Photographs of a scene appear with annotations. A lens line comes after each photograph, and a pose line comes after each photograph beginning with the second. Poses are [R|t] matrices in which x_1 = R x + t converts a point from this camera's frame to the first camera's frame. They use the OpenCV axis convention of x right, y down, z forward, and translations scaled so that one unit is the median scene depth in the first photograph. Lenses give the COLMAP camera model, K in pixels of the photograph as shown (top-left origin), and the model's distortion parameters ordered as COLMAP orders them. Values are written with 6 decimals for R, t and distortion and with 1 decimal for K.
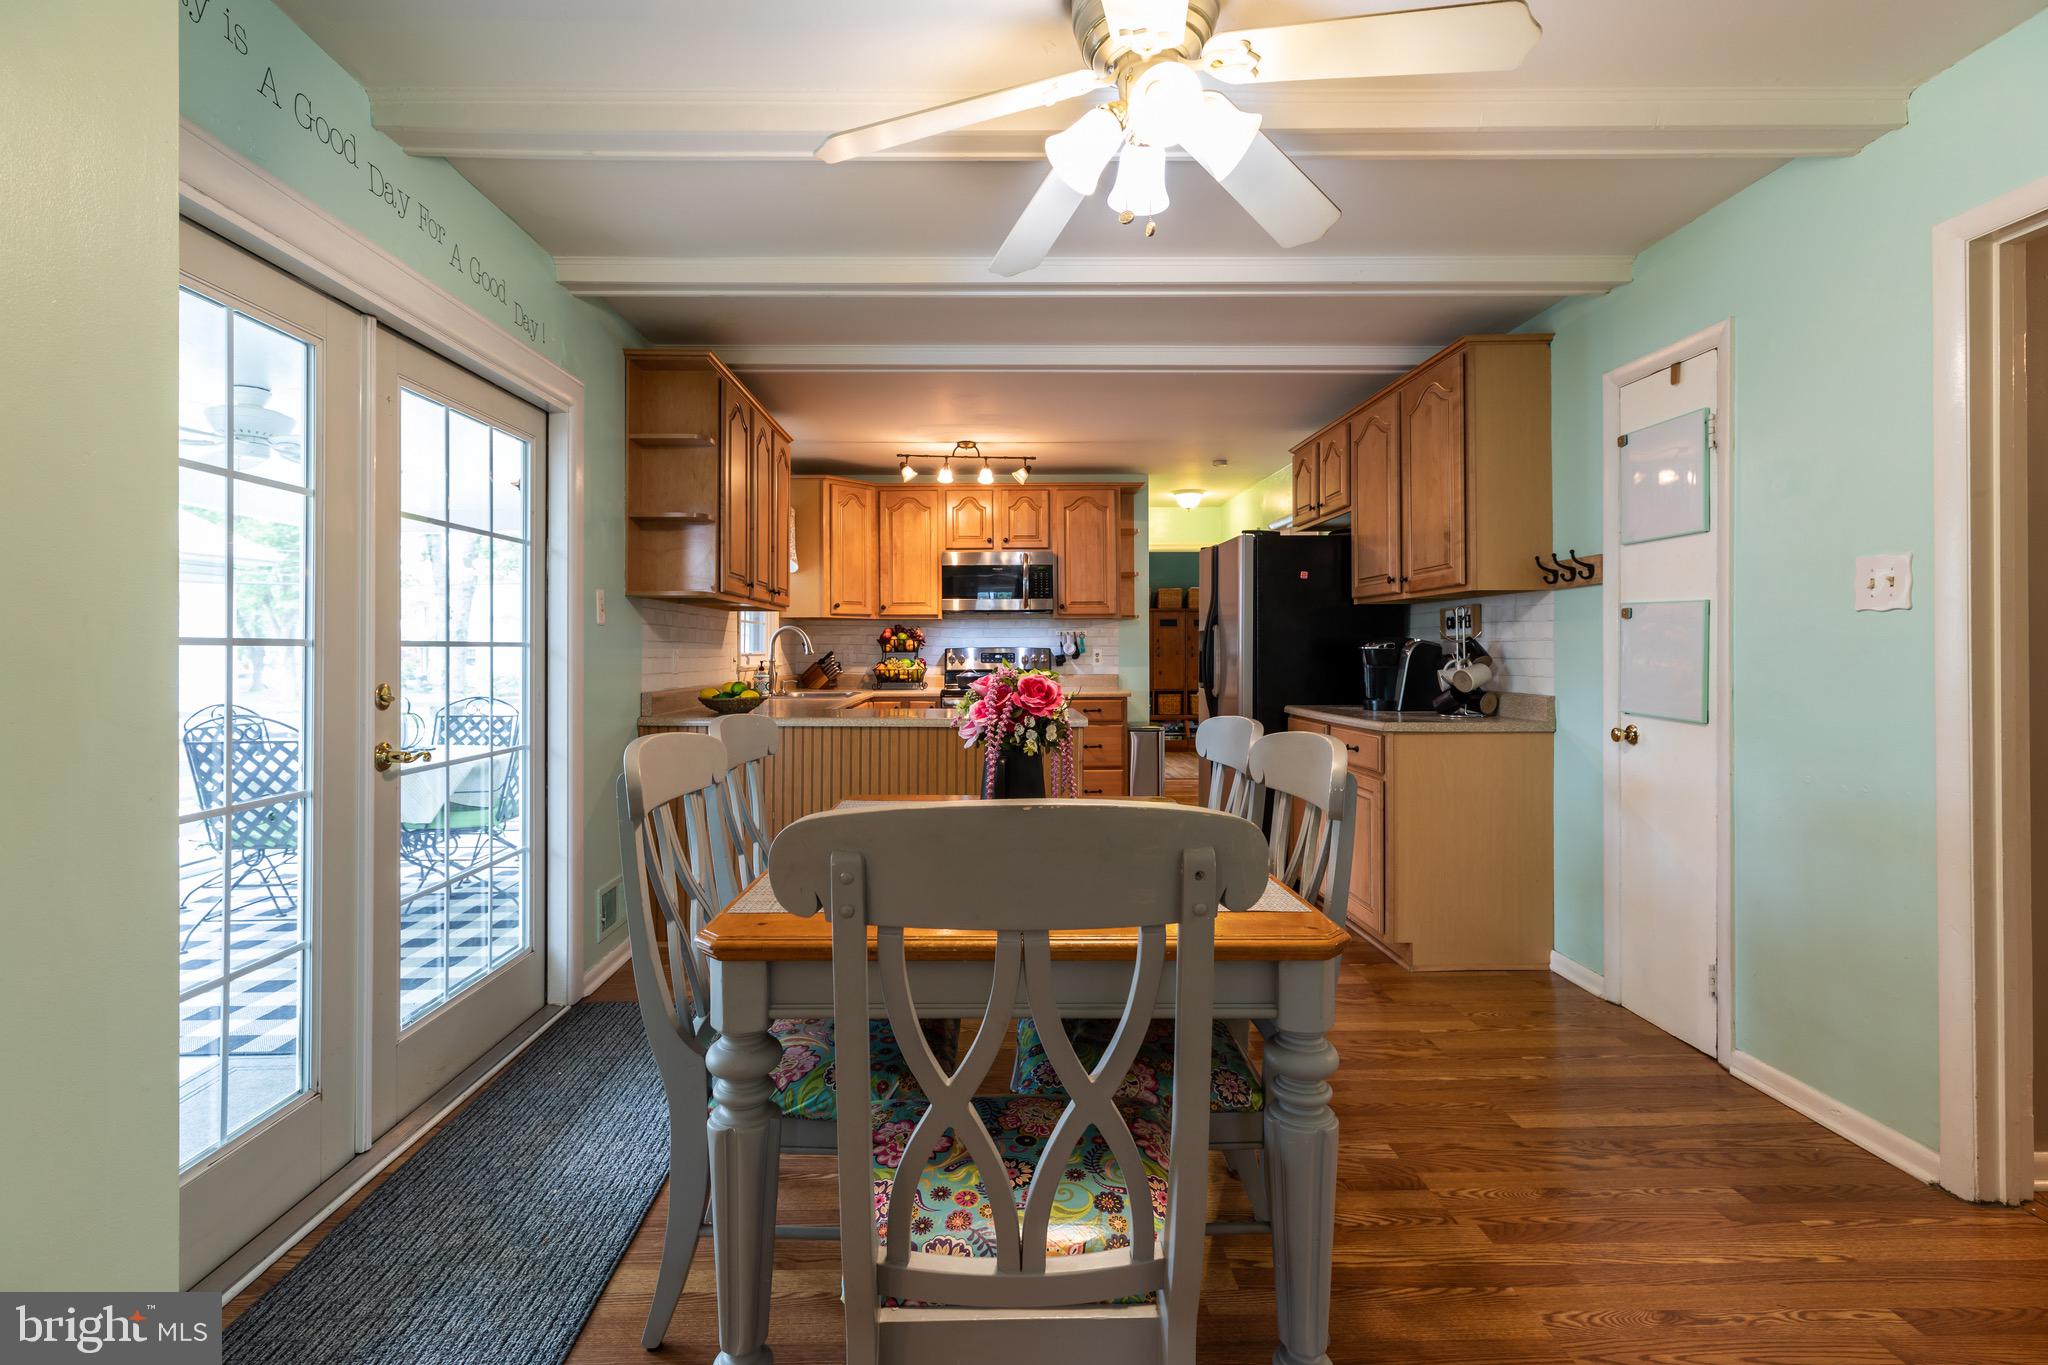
lens RADIAL K [[919.9, 0, 1023.1], [0, 919.9, 646.3], [0, 0, 1]] dist [0.000261, 0.000034]
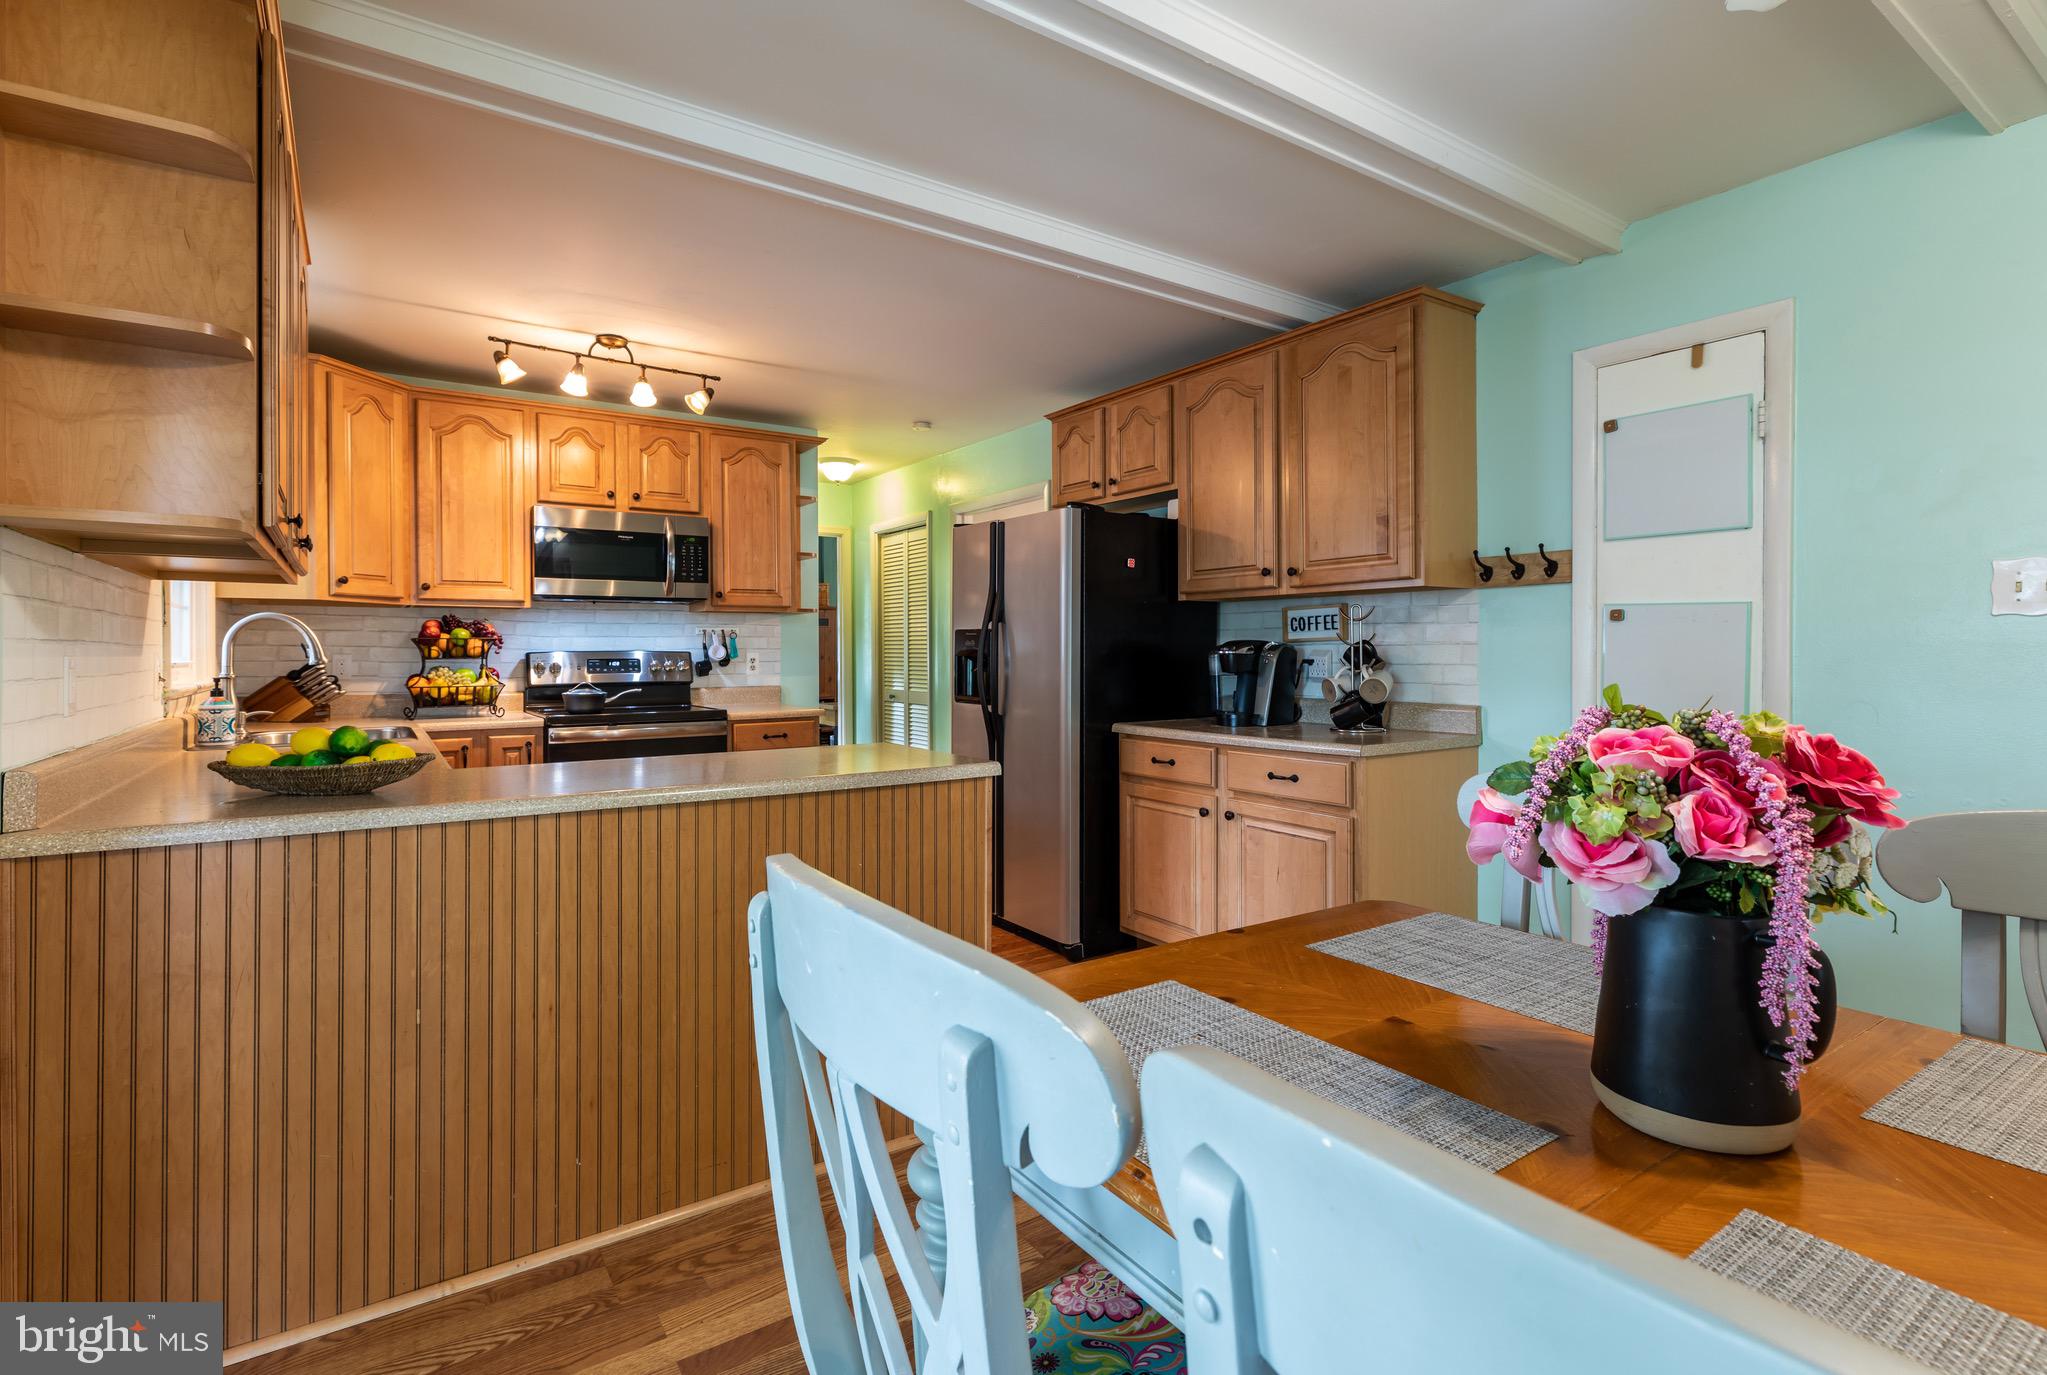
lens RADIAL K [[927.5, 0, 1028.9], [0, 927.5, 649.8], [0, 0, 1]] dist [0.003983, 0.000273]
pose [[0.837518, -0.000428, 0.546409, -0.156498], [-0.000990, 0.999997, 0.002301, -0.001402], [-0.546408, -0.002468, 0.837515, 0.254720]]
